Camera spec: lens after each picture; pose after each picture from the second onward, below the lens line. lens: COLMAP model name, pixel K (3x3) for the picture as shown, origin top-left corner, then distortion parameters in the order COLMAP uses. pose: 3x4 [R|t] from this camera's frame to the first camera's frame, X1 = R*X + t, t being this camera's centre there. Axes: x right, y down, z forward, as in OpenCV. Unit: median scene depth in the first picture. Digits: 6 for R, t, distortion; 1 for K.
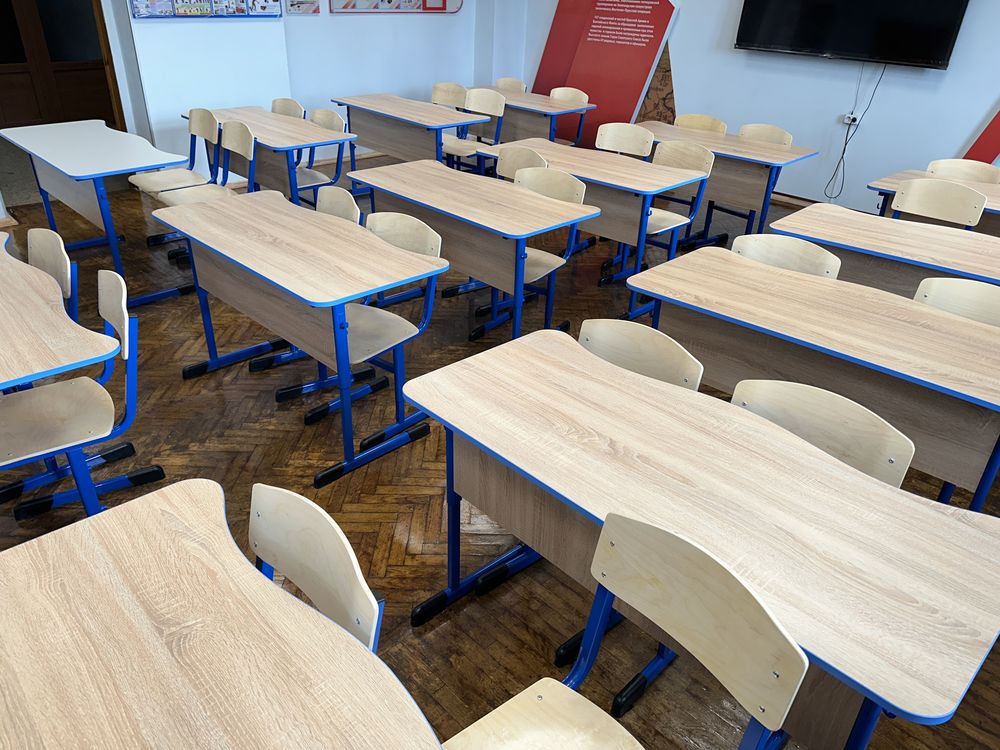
lens RADIAL K [[719.1, 0, 497.3], [0, 719.1, 375.5], [0, 0, 1]] dist [0.017777, -0.025752]
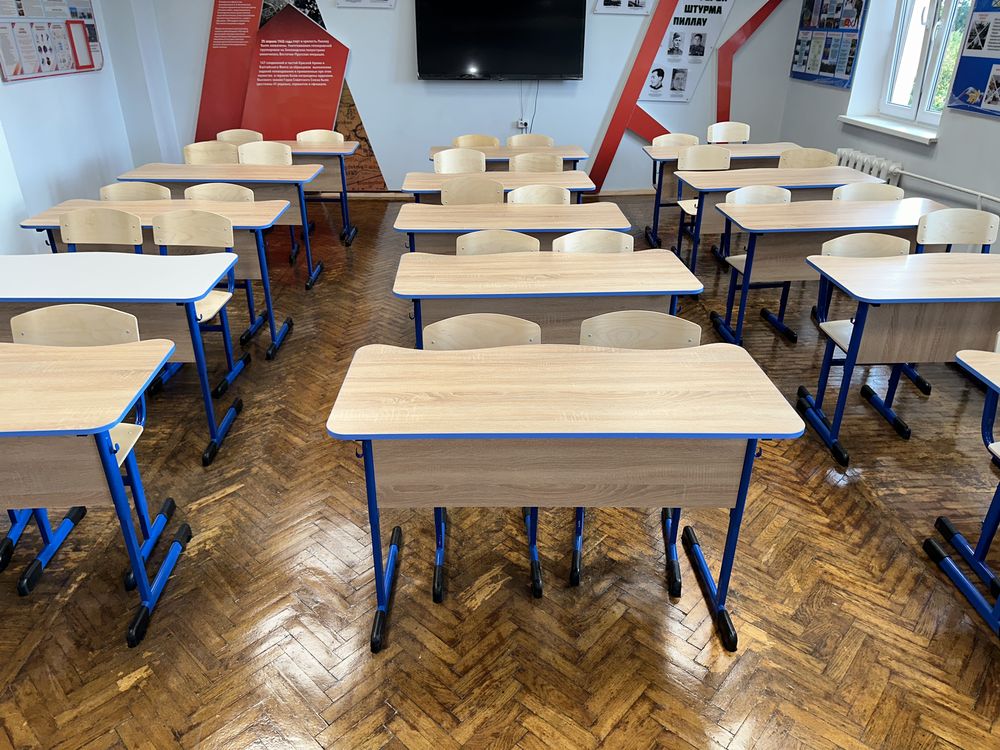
lens RADIAL K [[719.1, 0, 501.3], [0, 719.1, 372.9], [0, 0, 1]] dist [0.017777, -0.025752]
pose [[0.663100, -0.354320, 0.659360, -0.556969], [0.377365, 0.918980, 0.114327, -0.098455], [-0.646448, 0.173010, 0.743084, 0.117505]]
